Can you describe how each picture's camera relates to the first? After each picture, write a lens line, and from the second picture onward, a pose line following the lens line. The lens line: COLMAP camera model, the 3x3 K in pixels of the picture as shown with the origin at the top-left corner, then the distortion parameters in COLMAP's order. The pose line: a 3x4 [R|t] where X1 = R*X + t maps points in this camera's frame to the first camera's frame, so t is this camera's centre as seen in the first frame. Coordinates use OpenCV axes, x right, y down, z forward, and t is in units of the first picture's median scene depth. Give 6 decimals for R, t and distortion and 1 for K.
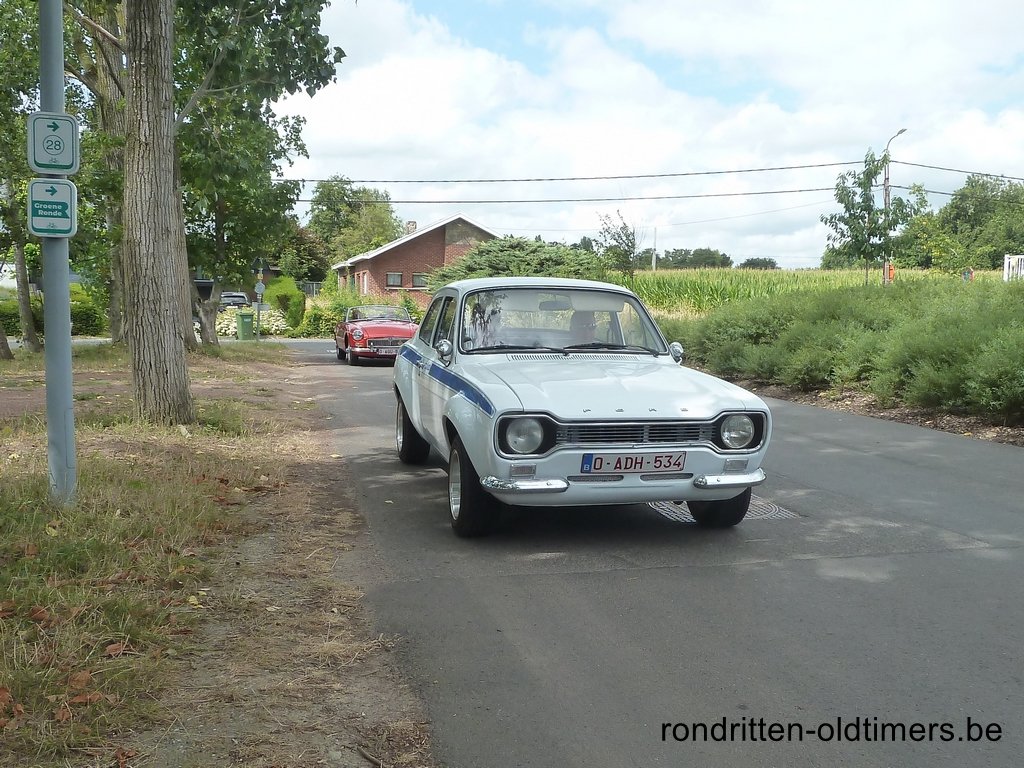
lens RADIAL K [[1034.6, 0, 519.1], [0, 1034.6, 405.0], [0, 0, 1]] dist [-0.017572, -0.014018]
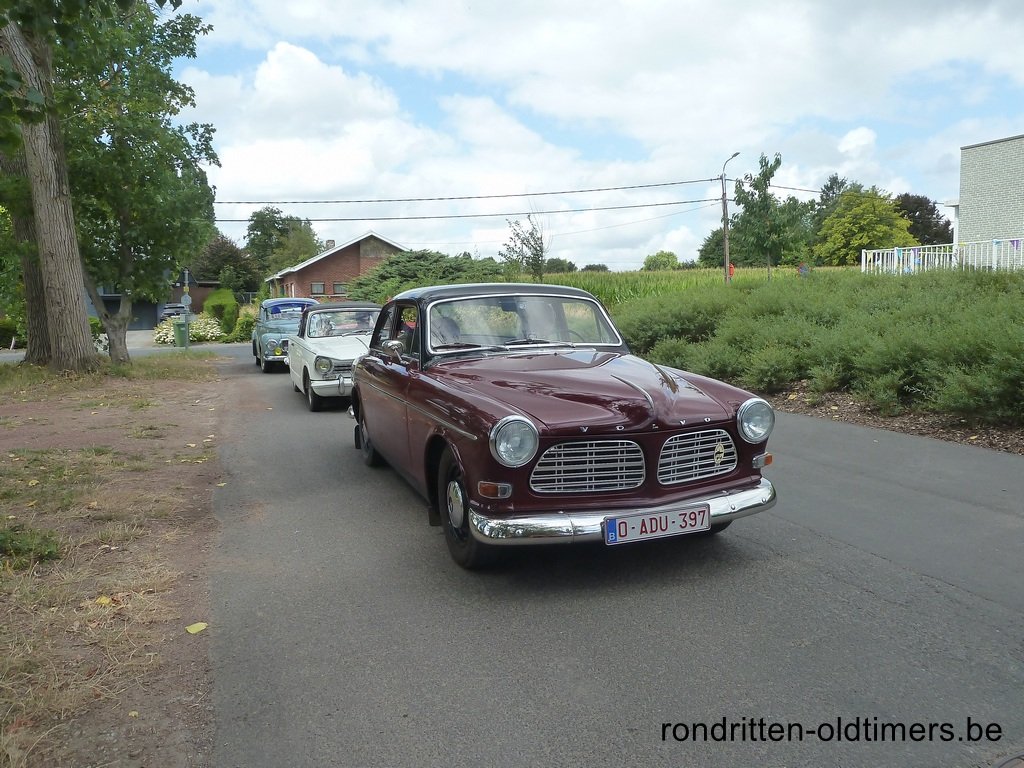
lens RADIAL K [[777.1, 0, 517.1], [0, 777.1, 371.4], [0, 0, 1]] dist [-0.022472, 0.003418]
pose [[0.991217, -0.043884, 0.124755, -0.022817], [0.045010, 0.998967, -0.006223, -0.025714], [-0.124353, 0.011784, 0.992168, 0.220996]]
